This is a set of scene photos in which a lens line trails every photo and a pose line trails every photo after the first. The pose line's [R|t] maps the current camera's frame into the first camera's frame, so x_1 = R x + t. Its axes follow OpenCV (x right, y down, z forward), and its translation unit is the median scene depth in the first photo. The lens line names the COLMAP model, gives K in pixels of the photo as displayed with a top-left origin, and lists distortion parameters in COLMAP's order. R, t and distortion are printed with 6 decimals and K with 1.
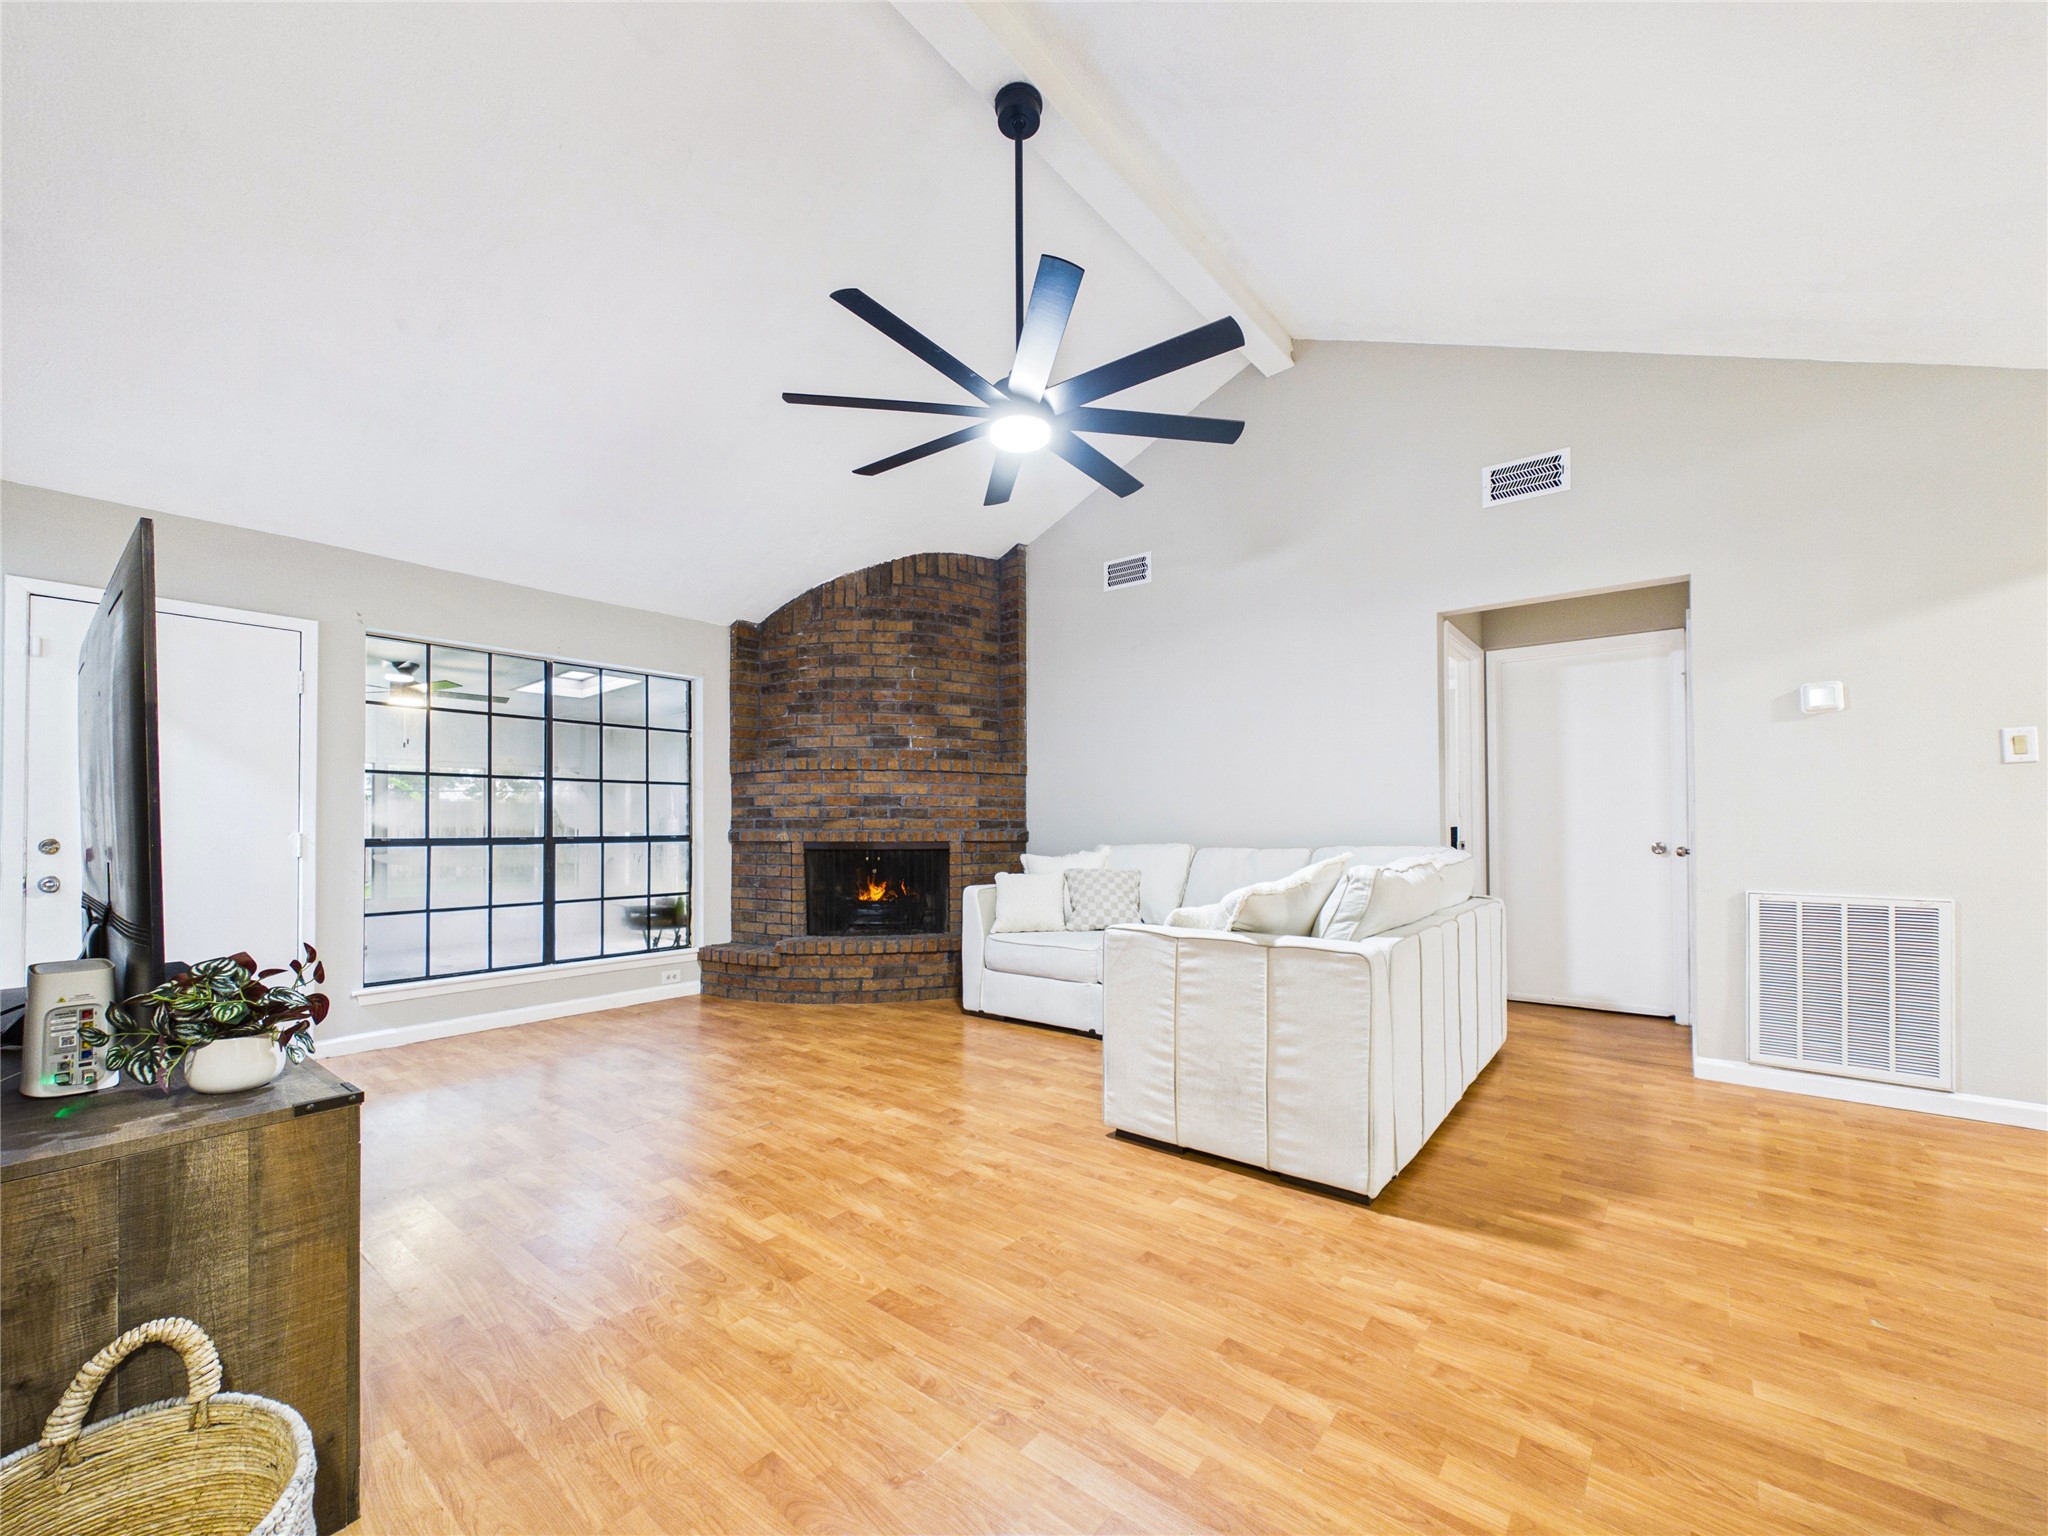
lens RADIAL K [[821.5, 0, 1025.6], [0, 821.5, 820.2], [0, 0, 1]] dist [0.002217, 0.000170]
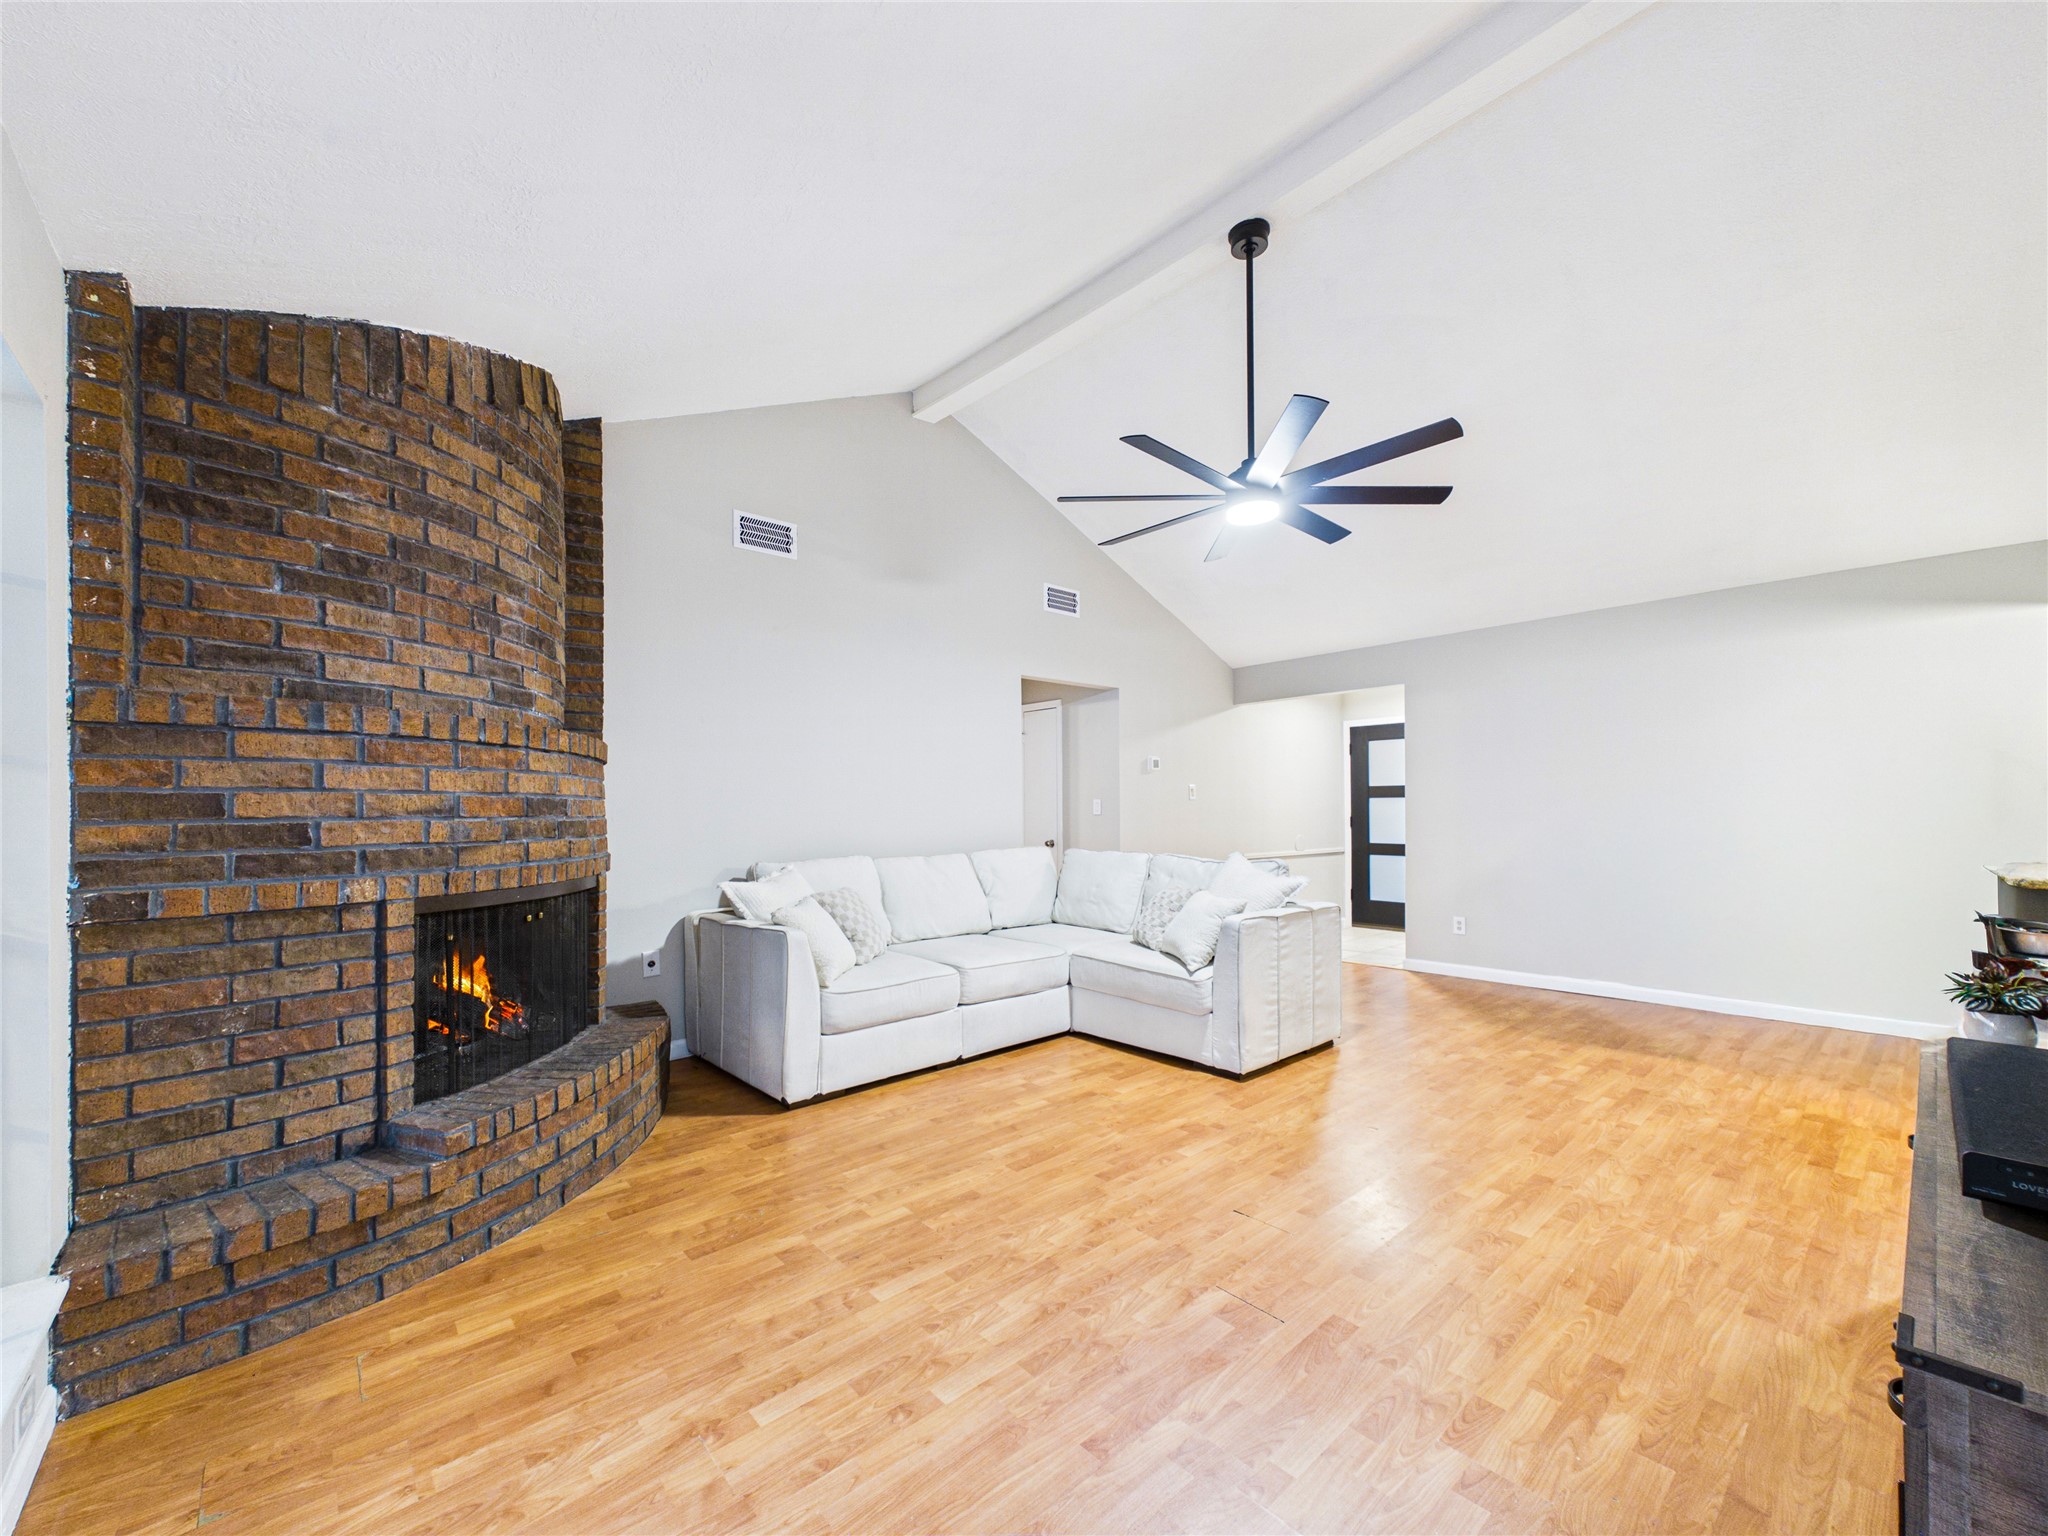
lens RADIAL K [[821.5, 0, 1023.8], [0, 821.5, 807.9], [0, 0, 1]] dist [0.002217, 0.000170]
pose [[0.167935, 0.002730, 0.985794, -0.657964], [-0.001238, 0.999996, -0.002559, -0.022204], [-0.985797, -0.000791, 0.167938, 0.601046]]
